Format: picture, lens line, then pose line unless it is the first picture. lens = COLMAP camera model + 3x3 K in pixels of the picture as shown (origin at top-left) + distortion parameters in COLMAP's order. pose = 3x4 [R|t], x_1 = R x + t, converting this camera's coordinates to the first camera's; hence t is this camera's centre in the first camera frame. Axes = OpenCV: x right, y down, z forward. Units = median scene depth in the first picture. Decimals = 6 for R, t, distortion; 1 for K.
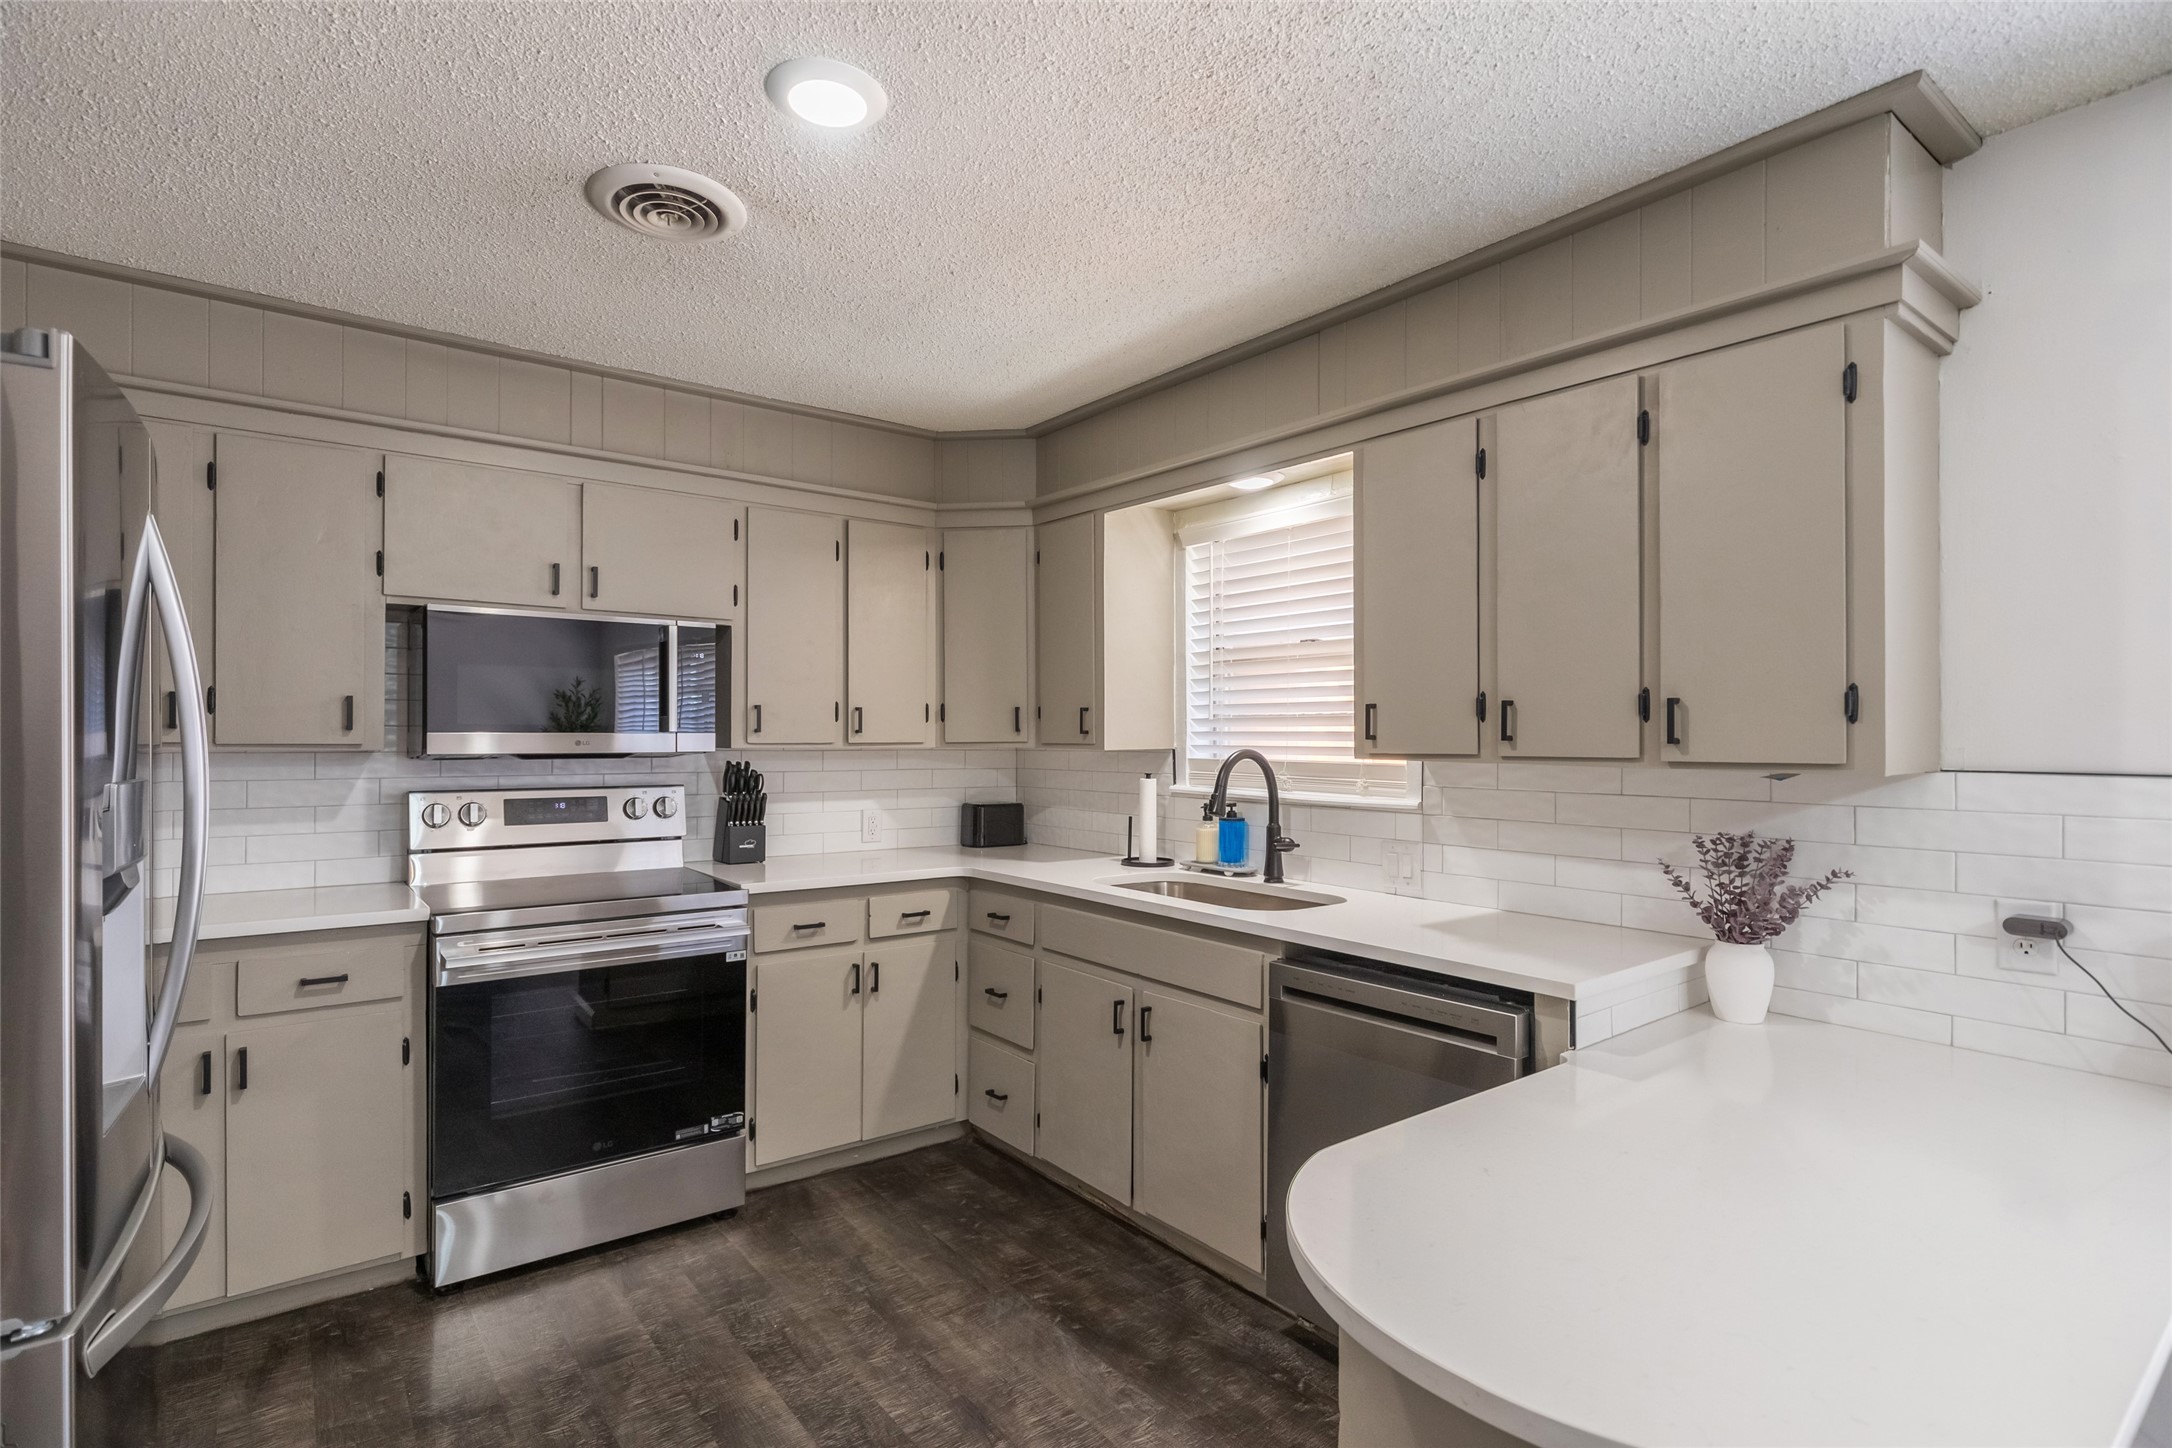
lens RADIAL K [[1070.3, 0, 1086.4], [0, 1070.3, 732.1], [0, 0, 1]] dist [-0.001665, -0.001071]
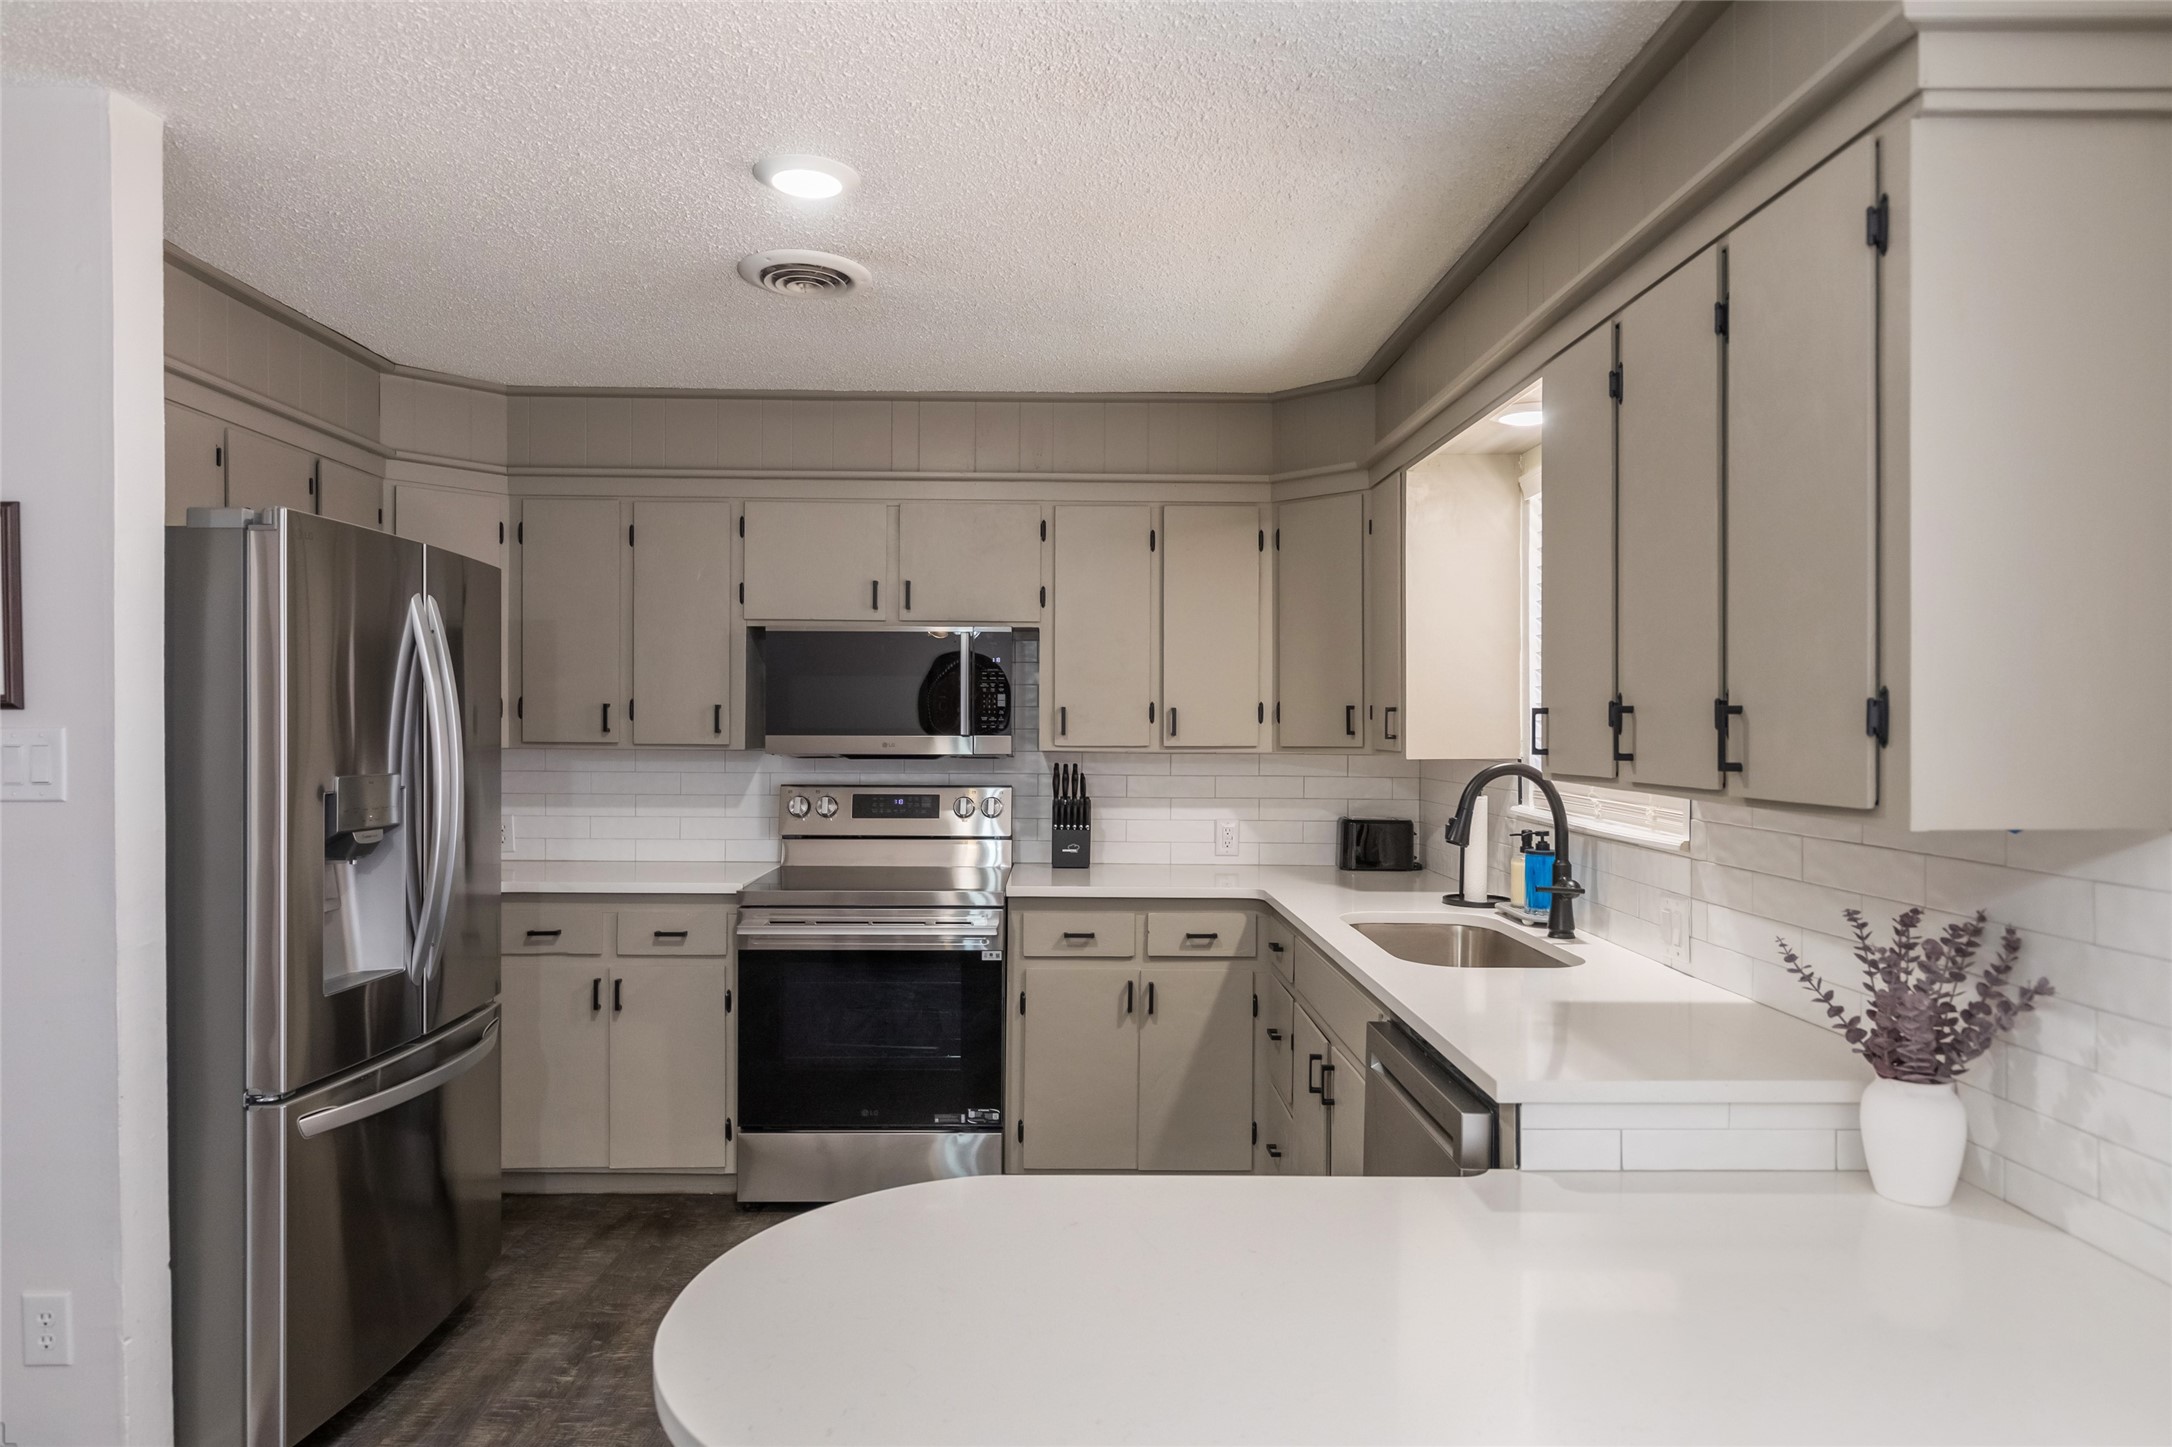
lens RADIAL K [[1340.6, 0, 1067.6], [0, 1340.6, 723.0], [0, 0, 1]] dist [0.007169, 0.000988]
pose [[0.794560, 0.001270, -0.607185, 0.453056], [0.000099, 0.999998, 0.002221, -0.013700], [0.607186, -0.001825, 0.794558, 0.025970]]
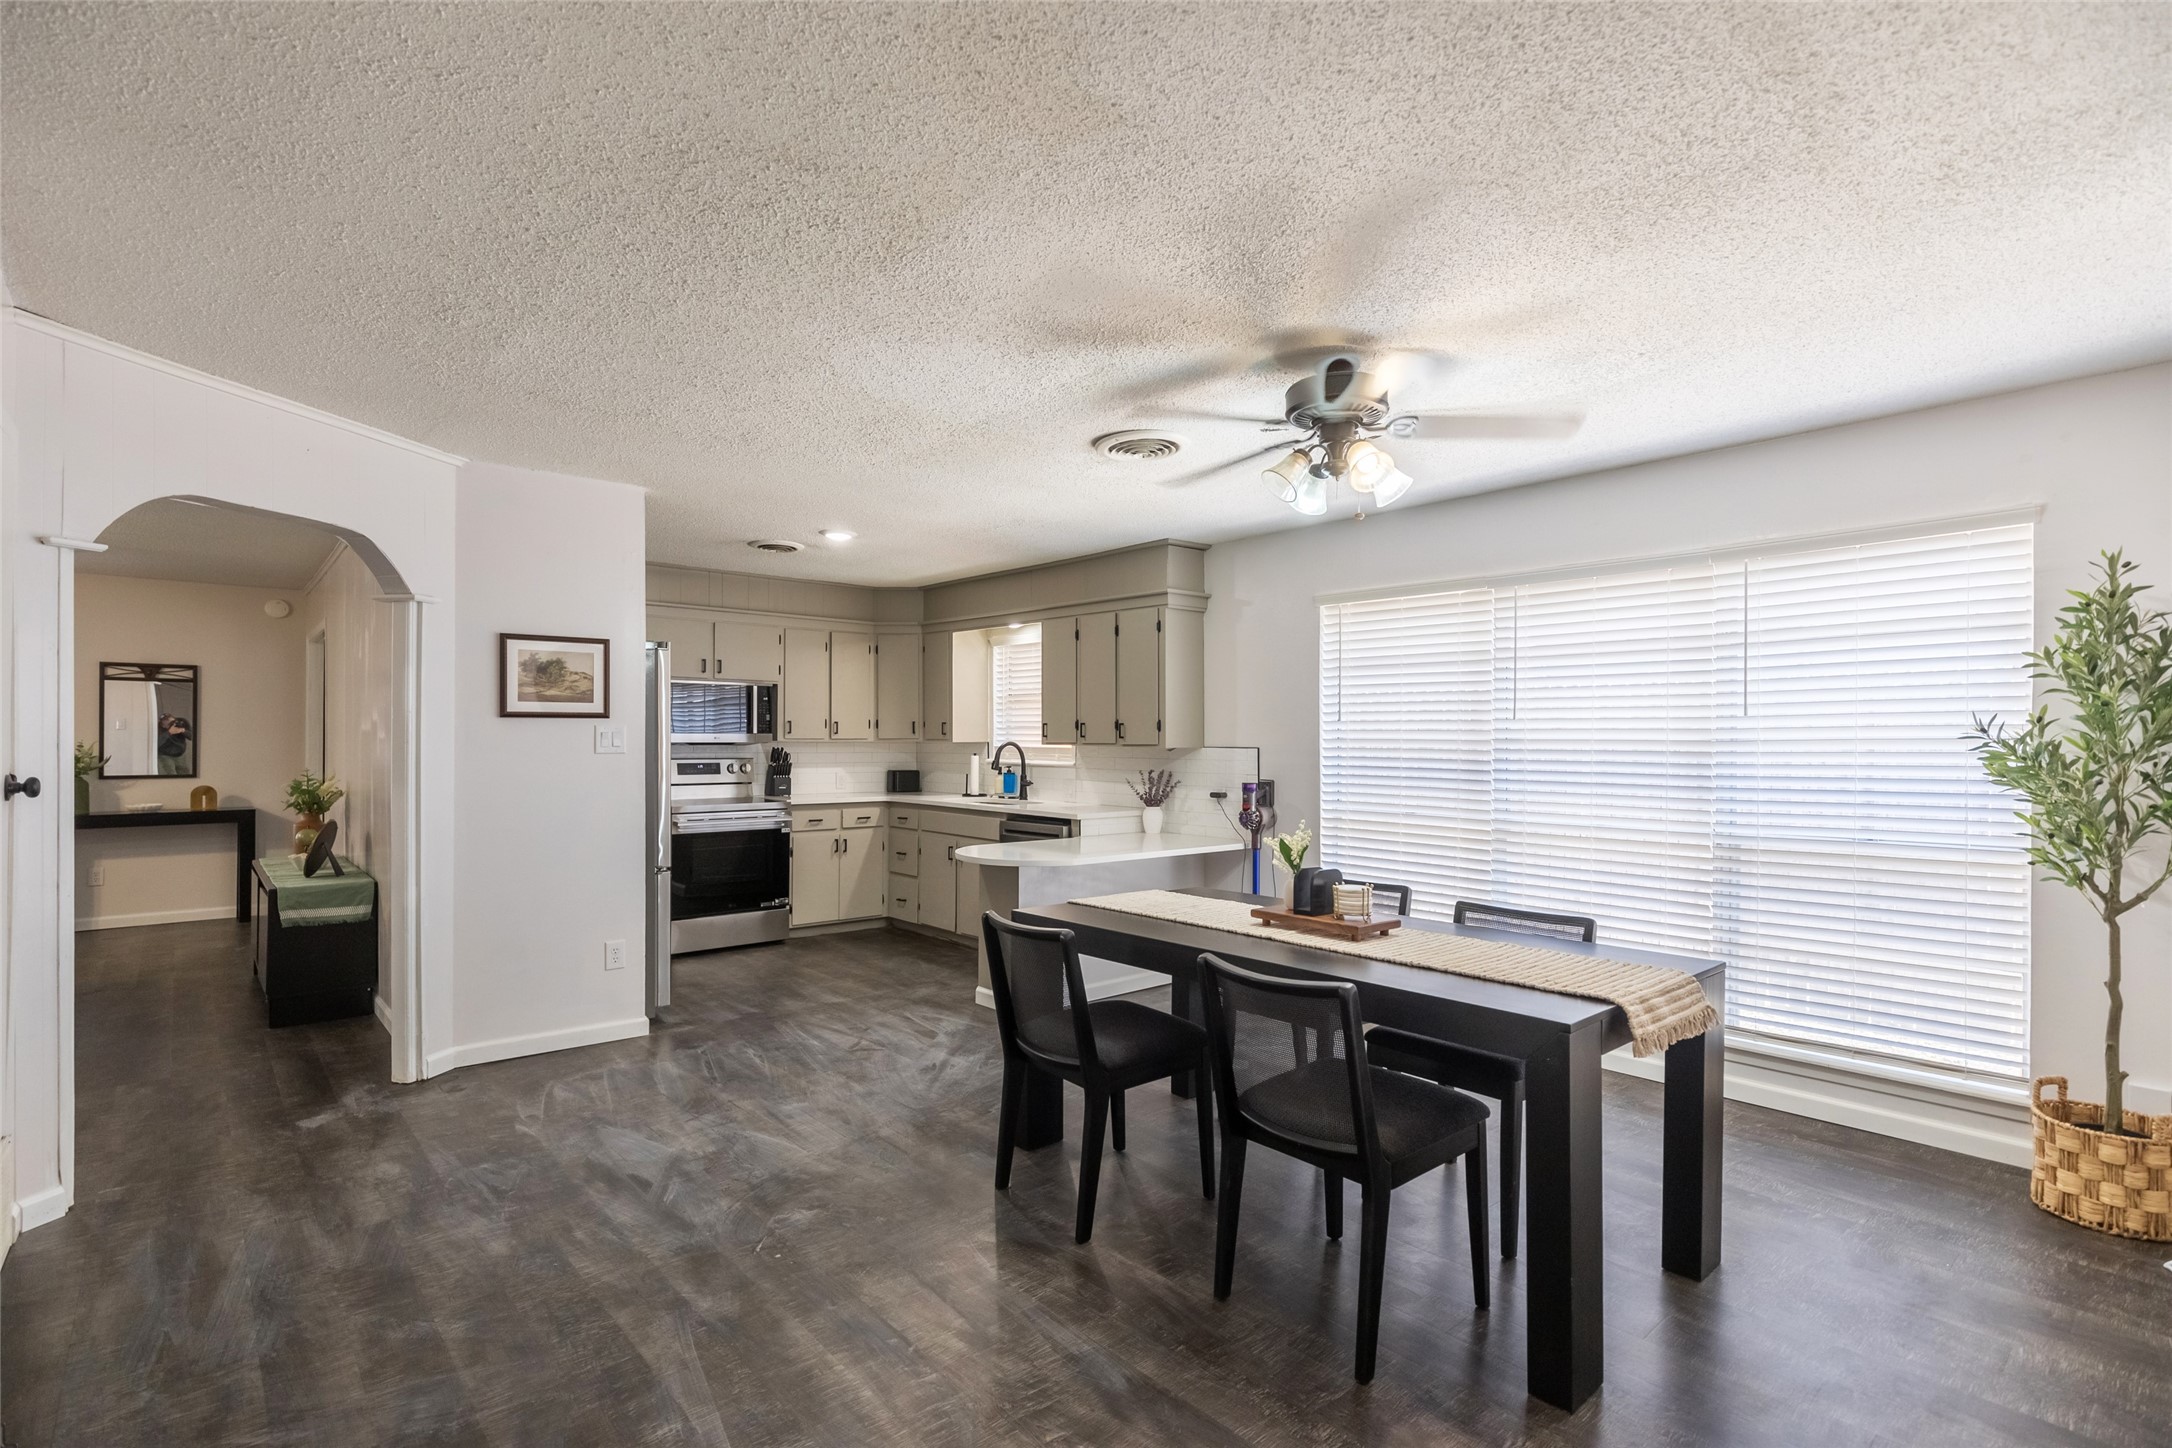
lens RADIAL K [[1060.6, 0, 1110.5], [0, 1060.6, 737.3], [0, 0, 1]] dist [0.000519, -0.000036]
pose [[0.997366, 0.002261, 0.072492, 0.186429], [-0.002442, 0.999994, 0.002412, 0.001110], [-0.072486, -0.002582, 0.997366, -1.203134]]
